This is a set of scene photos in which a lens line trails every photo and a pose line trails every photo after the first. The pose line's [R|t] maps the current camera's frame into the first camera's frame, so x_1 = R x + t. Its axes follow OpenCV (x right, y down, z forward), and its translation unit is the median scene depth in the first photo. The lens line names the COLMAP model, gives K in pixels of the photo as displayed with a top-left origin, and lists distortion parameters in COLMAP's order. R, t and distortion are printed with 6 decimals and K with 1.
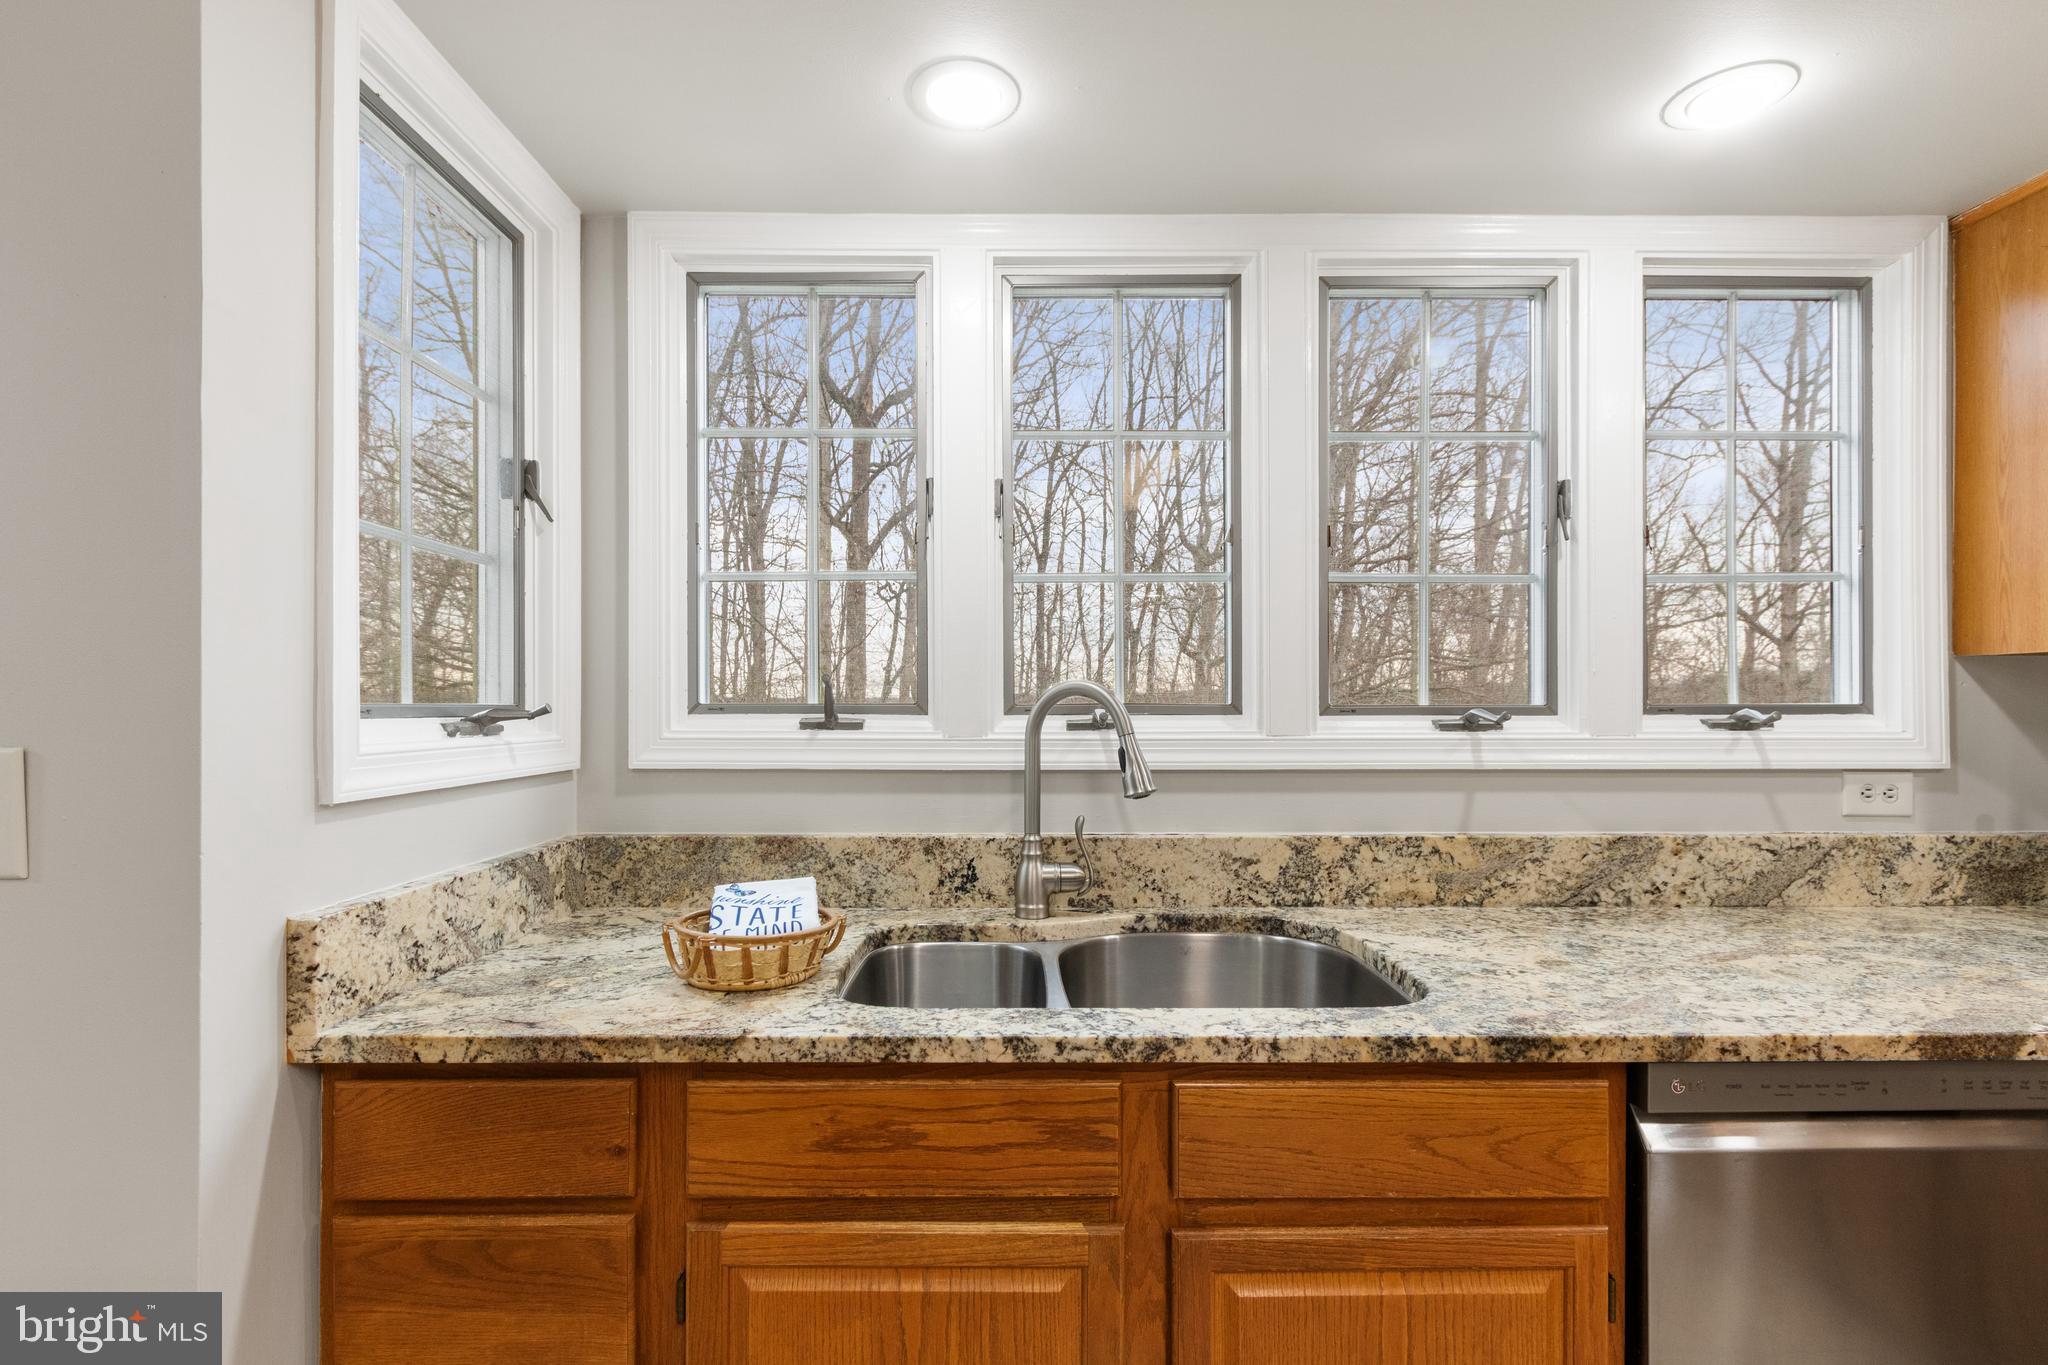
lens RADIAL K [[967.0, 0, 1024.3], [0, 967.0, 714.5], [0, 0, 1]] dist [0.011691, -0.000228]
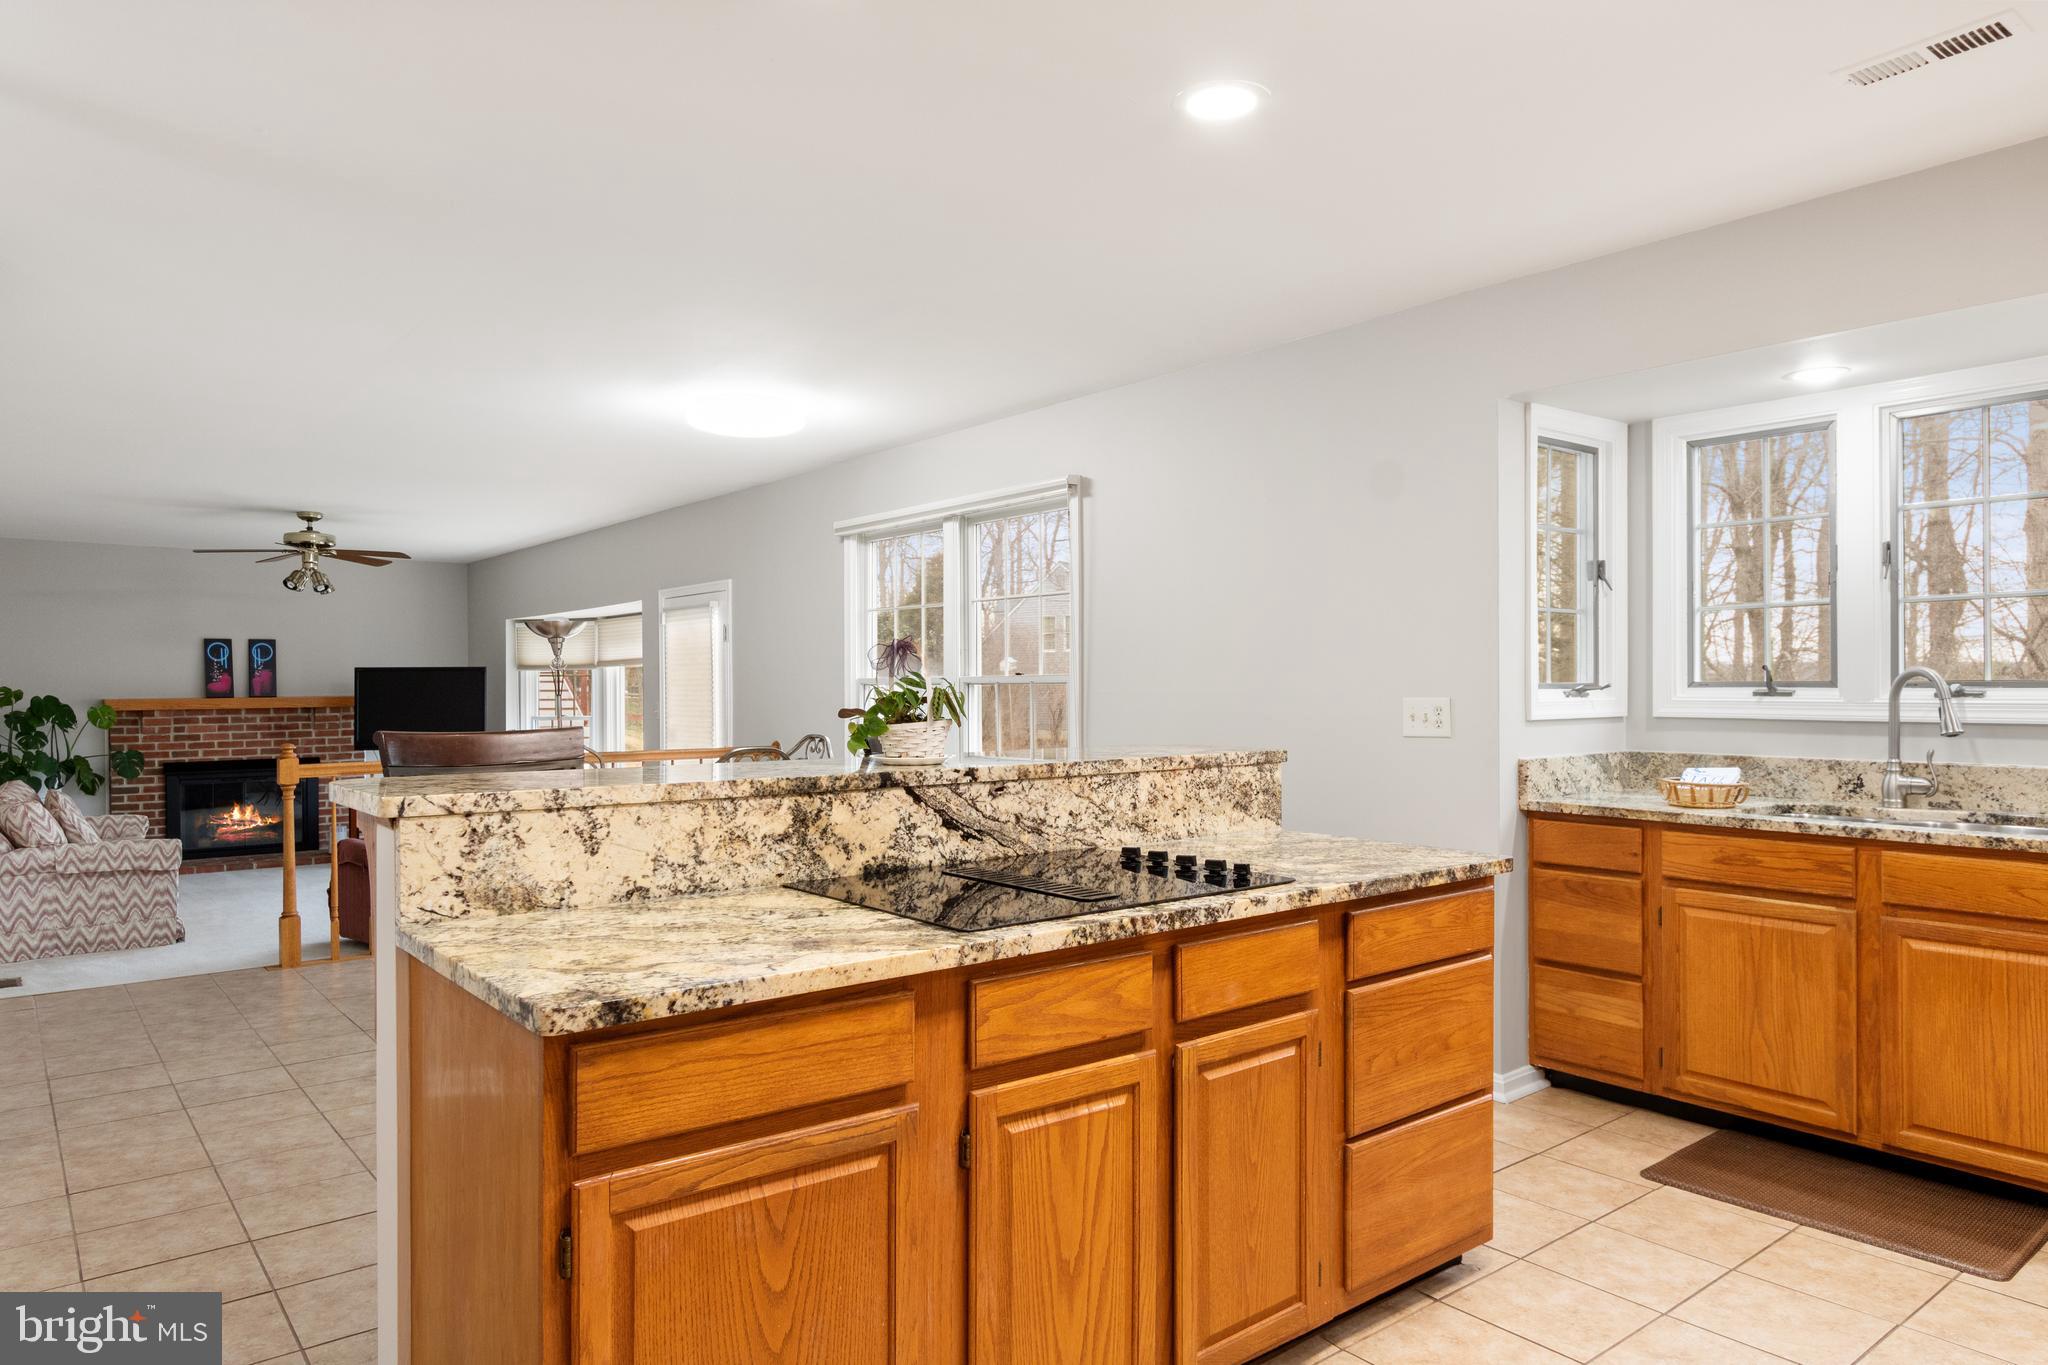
lens RADIAL K [[1291.4, 0, 989.3], [0, 1291.4, 679.0], [0, 0, 1]] dist [-0.004702, 0.000558]
pose [[0.608487, -0.004871, -0.793549, 1.147858], [0.000128, 0.999982, -0.006040, -0.002893], [0.793564, 0.003573, 0.608477, -2.232621]]
